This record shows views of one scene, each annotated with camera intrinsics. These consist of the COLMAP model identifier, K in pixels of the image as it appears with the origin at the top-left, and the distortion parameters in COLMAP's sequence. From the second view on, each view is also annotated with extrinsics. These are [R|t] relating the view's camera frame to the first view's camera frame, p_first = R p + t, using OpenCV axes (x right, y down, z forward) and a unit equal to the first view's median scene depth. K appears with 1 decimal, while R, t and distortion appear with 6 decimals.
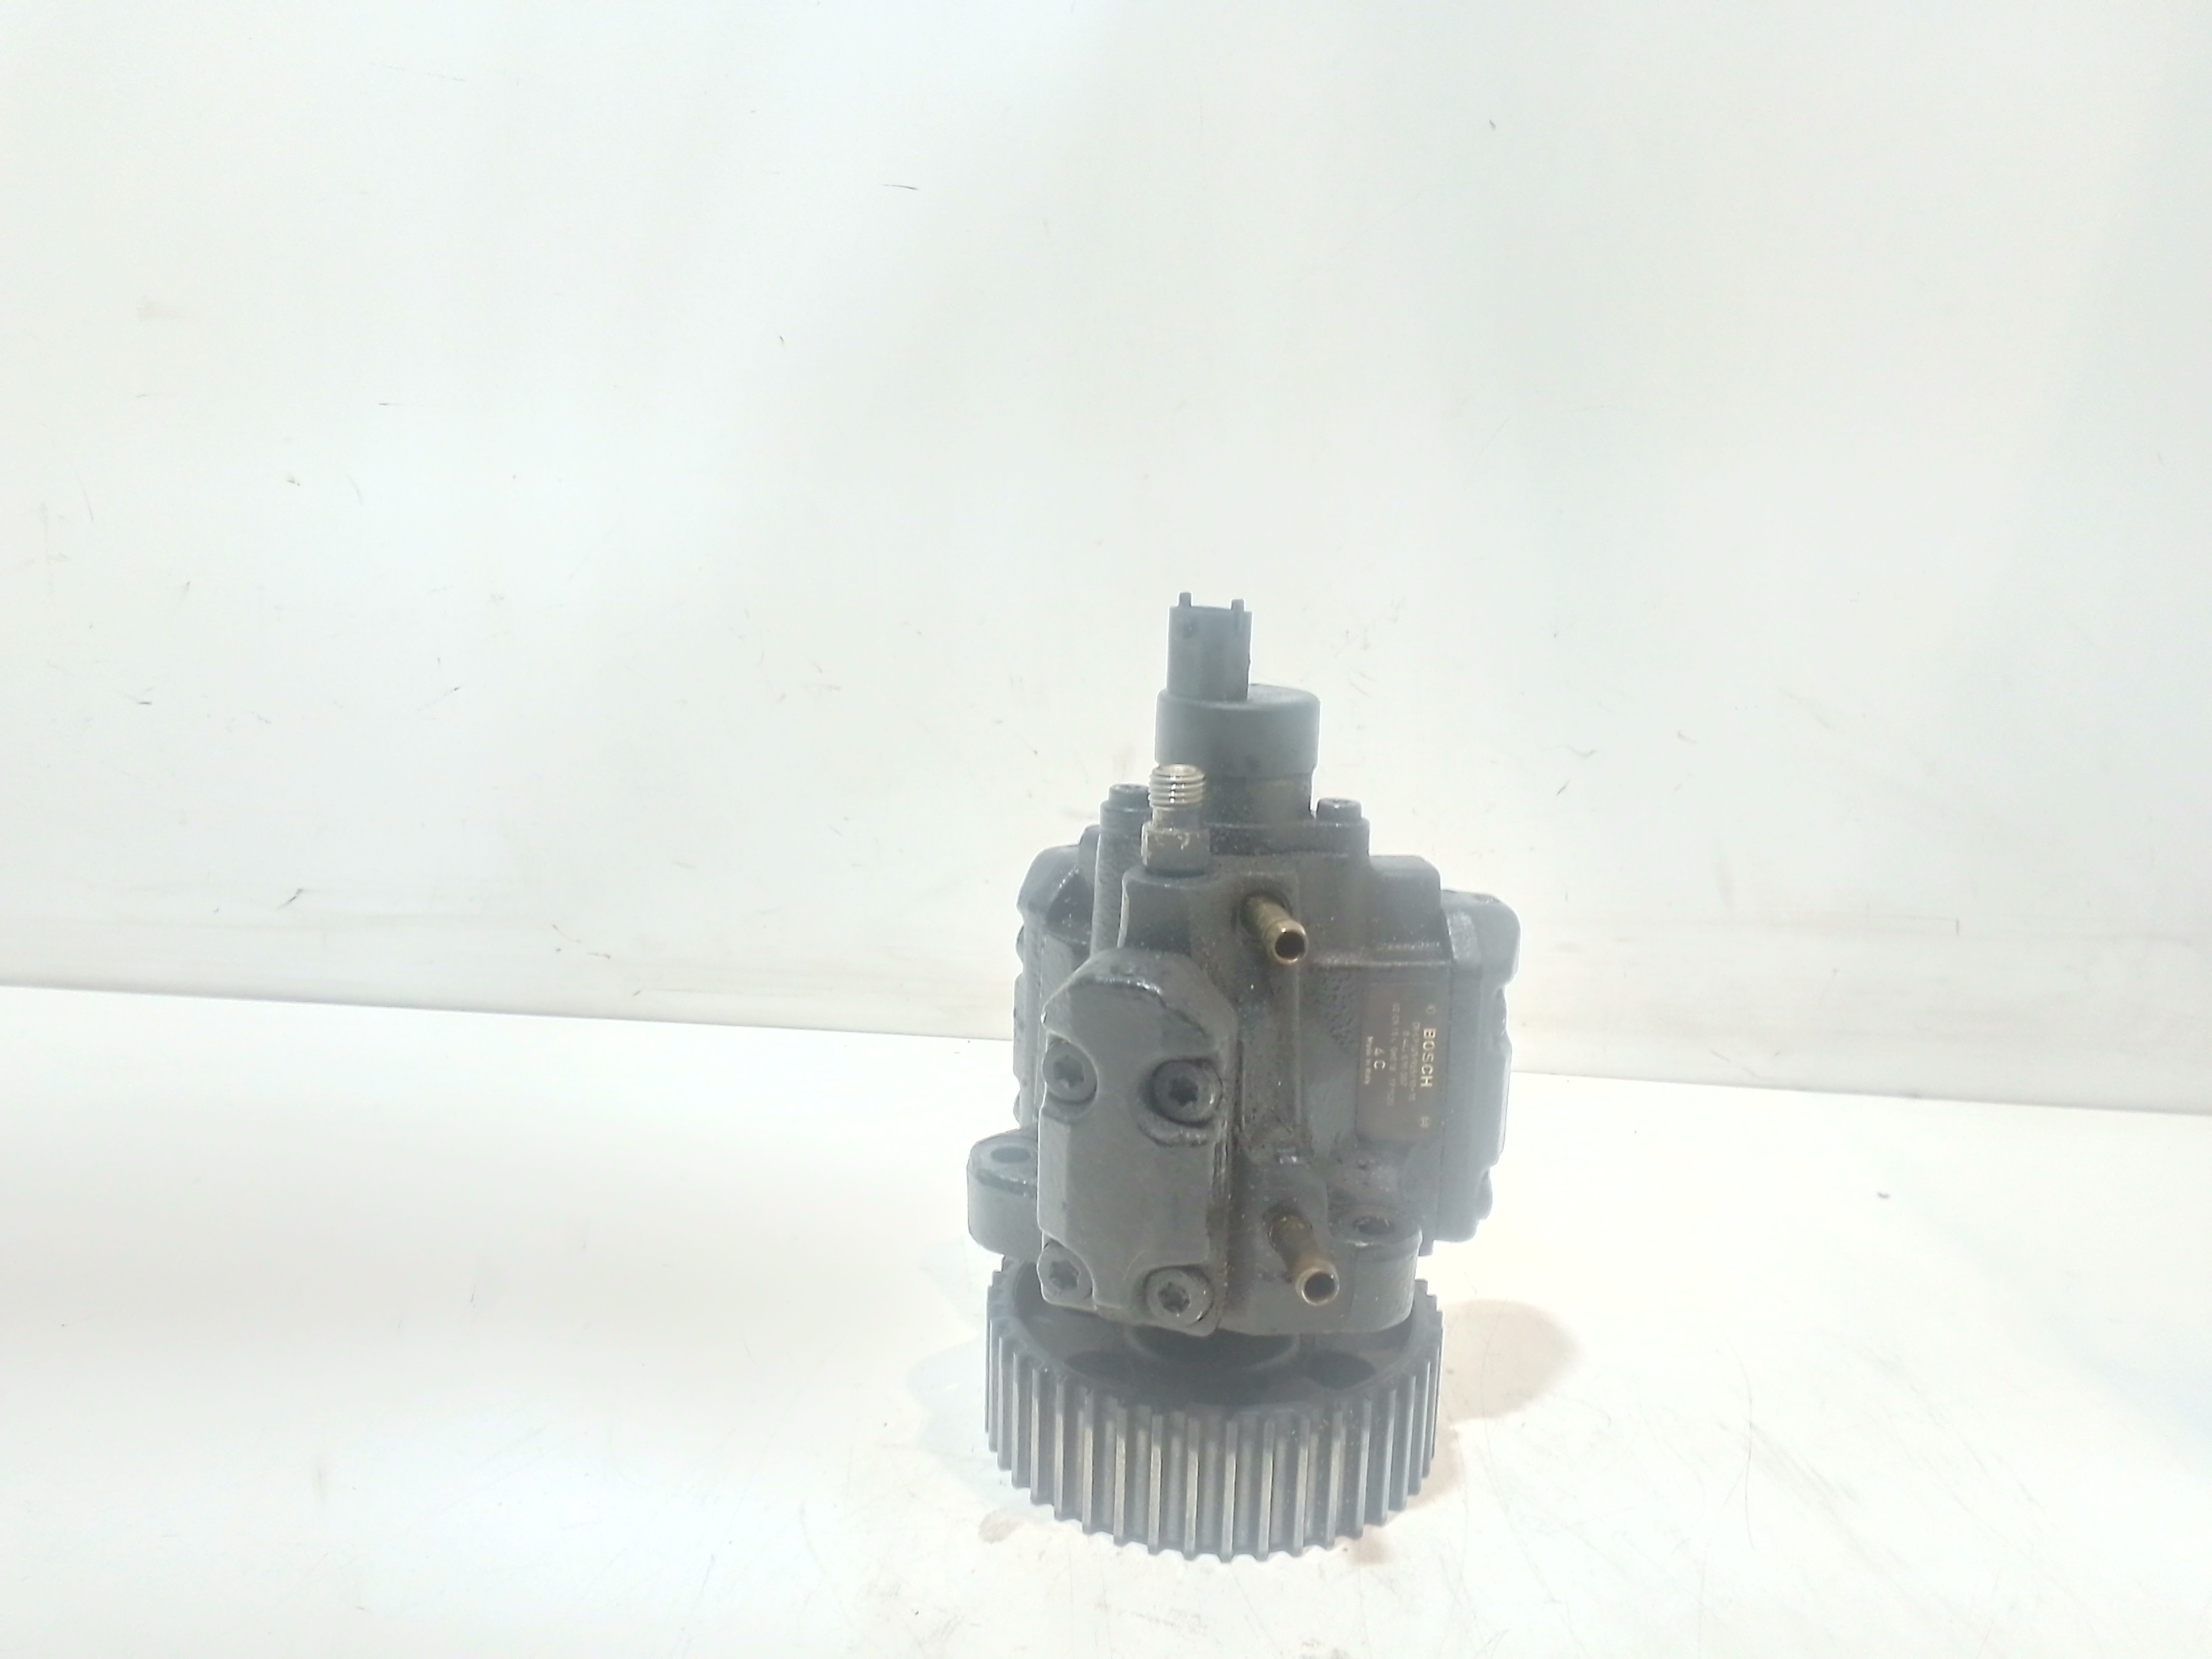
lens RADIAL K [[1712.6, 0, 1108.2], [0, 1712.6, 817.1], [0, 0, 1]] dist [0.062222, -0.102749]
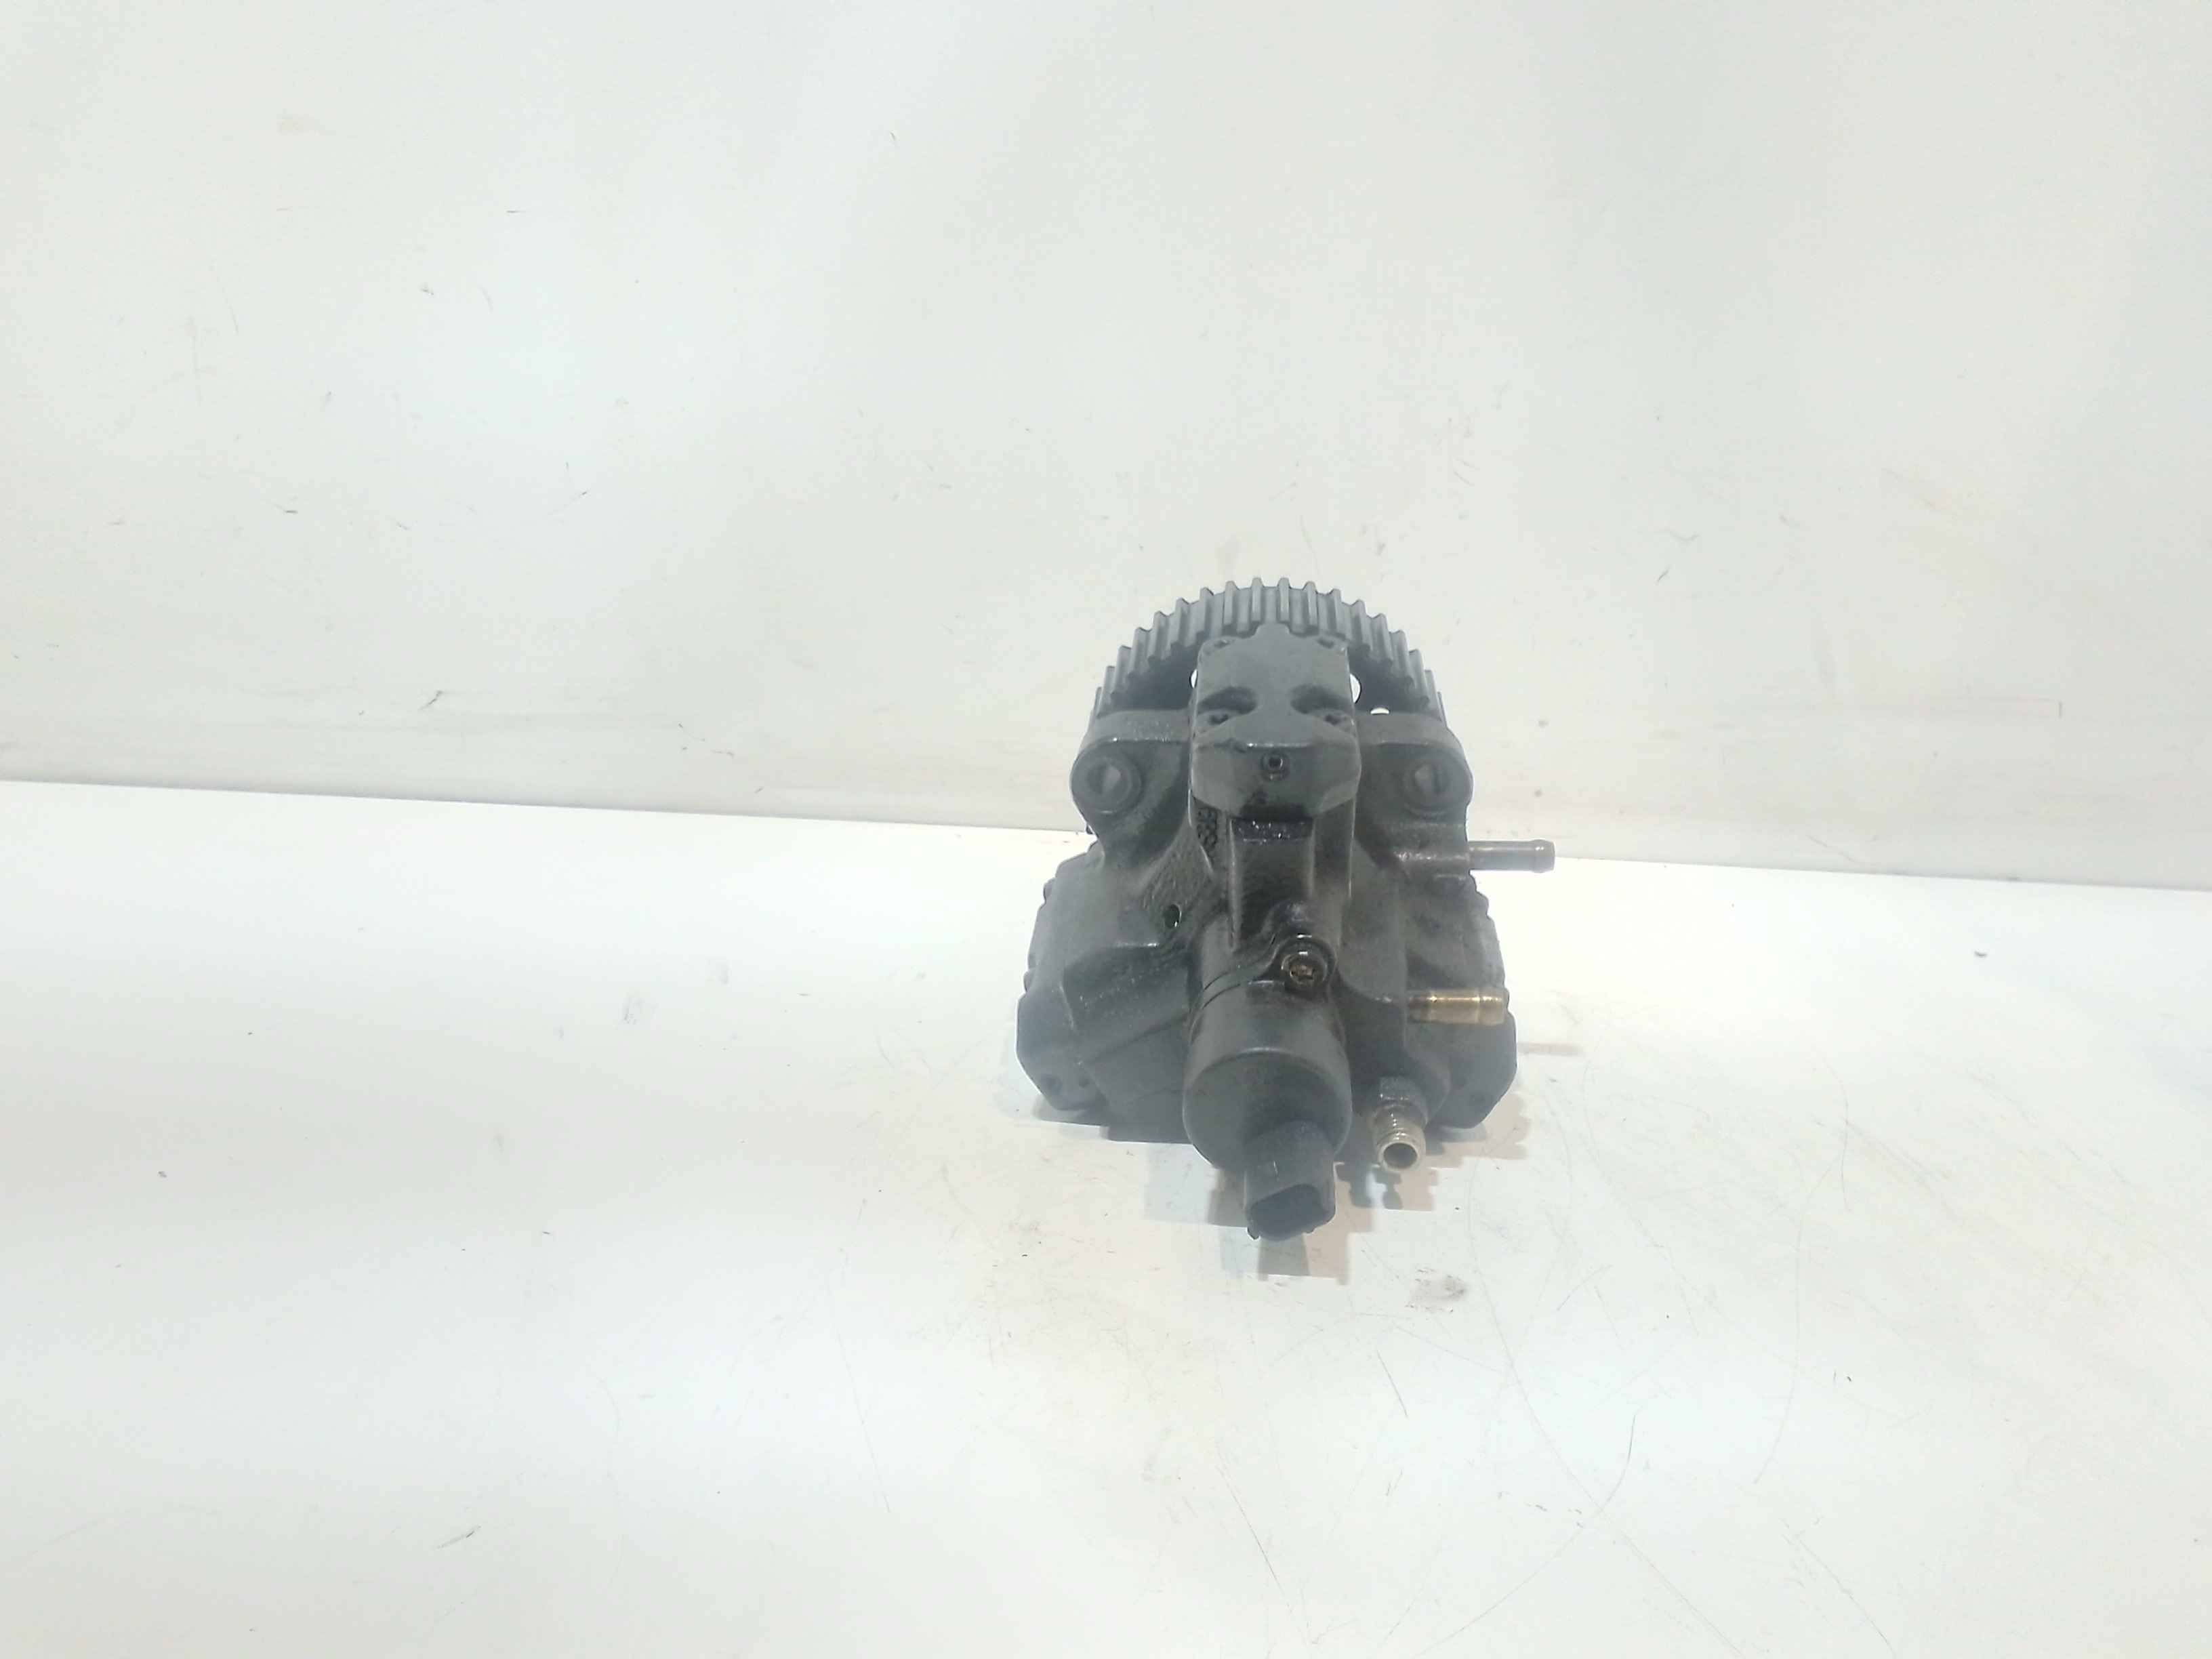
lens RADIAL K [[1712.6, 0, 1108.2], [0, 1712.6, 817.1], [0, 0, 1]] dist [0.062222, -0.102749]
pose [[0.998929, -0.002303, -0.046221, -0.023244], [0.004179, 0.999170, 0.040531, 0.125842], [0.046090, -0.040681, 0.998109, -0.048113]]
